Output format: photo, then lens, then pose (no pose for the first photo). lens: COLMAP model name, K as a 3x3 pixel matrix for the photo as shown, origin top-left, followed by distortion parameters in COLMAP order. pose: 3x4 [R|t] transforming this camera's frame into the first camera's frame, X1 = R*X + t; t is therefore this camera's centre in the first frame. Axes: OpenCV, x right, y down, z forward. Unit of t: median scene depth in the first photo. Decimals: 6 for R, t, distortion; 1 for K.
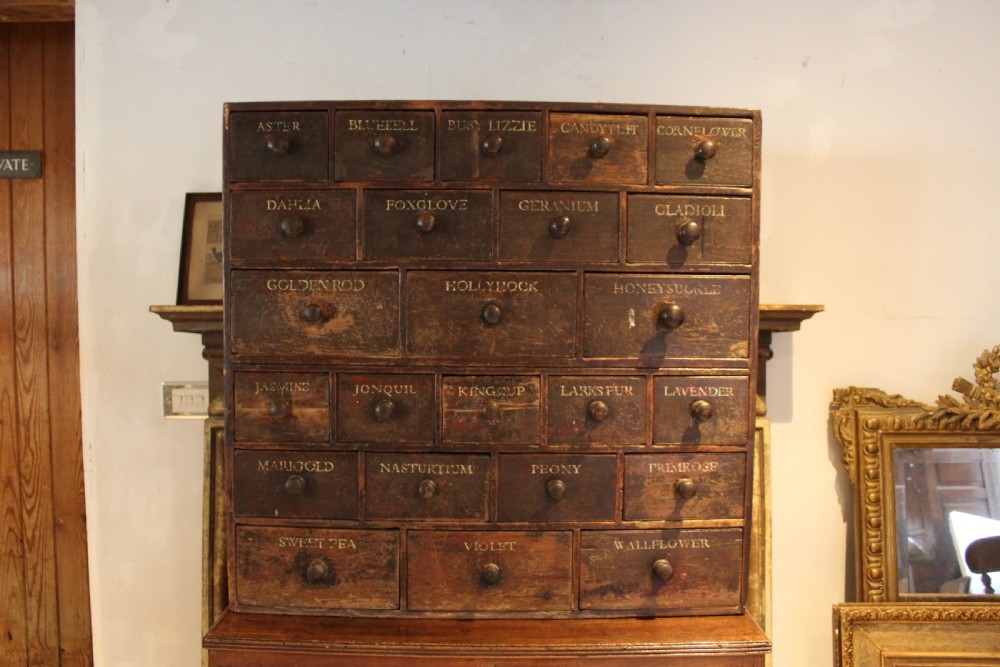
lens RADIAL K [[839.2, 0, 499.3], [0, 839.2, 332.1], [0, 0, 1]] dist [-0.167204, 0.140334]
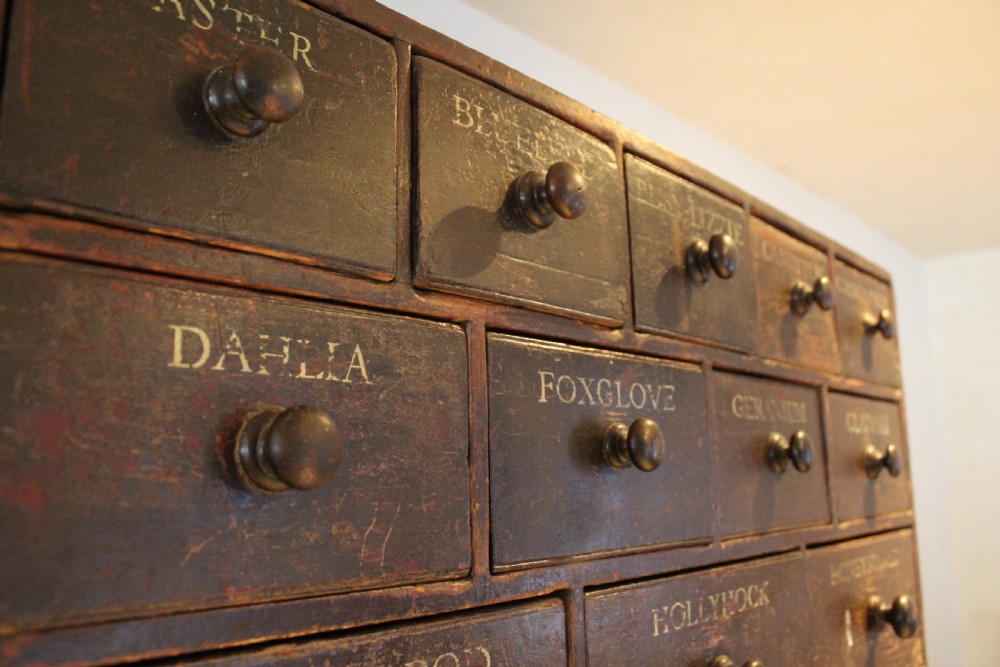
lens RADIAL K [[839.2, 0, 496.0], [0, 839.2, 331.2], [0, 0, 1]] dist [-0.167204, 0.140334]
pose [[0.693525, 0.107988, 0.712293, -0.367190], [0.070089, 0.973899, -0.215891, -0.104487], [-0.717015, 0.199649, 0.667854, 0.787402]]
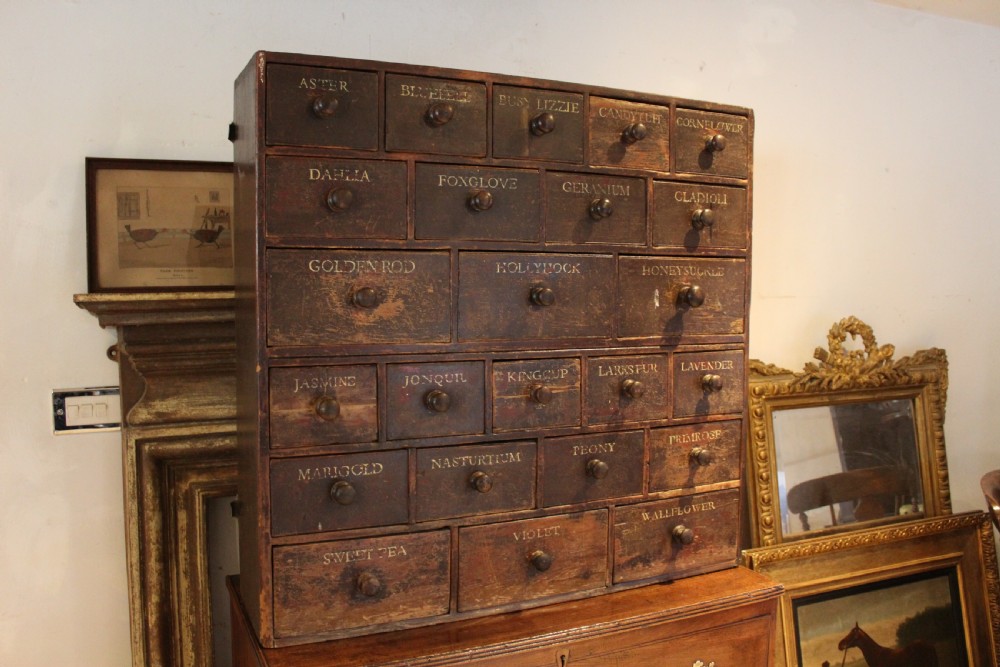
lens RADIAL K [[839.2, 0, 492.4], [0, 839.2, 329.9], [0, 0, 1]] dist [-0.167204, 0.140334]
pose [[0.914949, -0.028962, 0.402530, -0.452948], [0.024935, 0.999573, 0.015242, 0.001300], [-0.402799, -0.003908, 0.915280, 0.124383]]
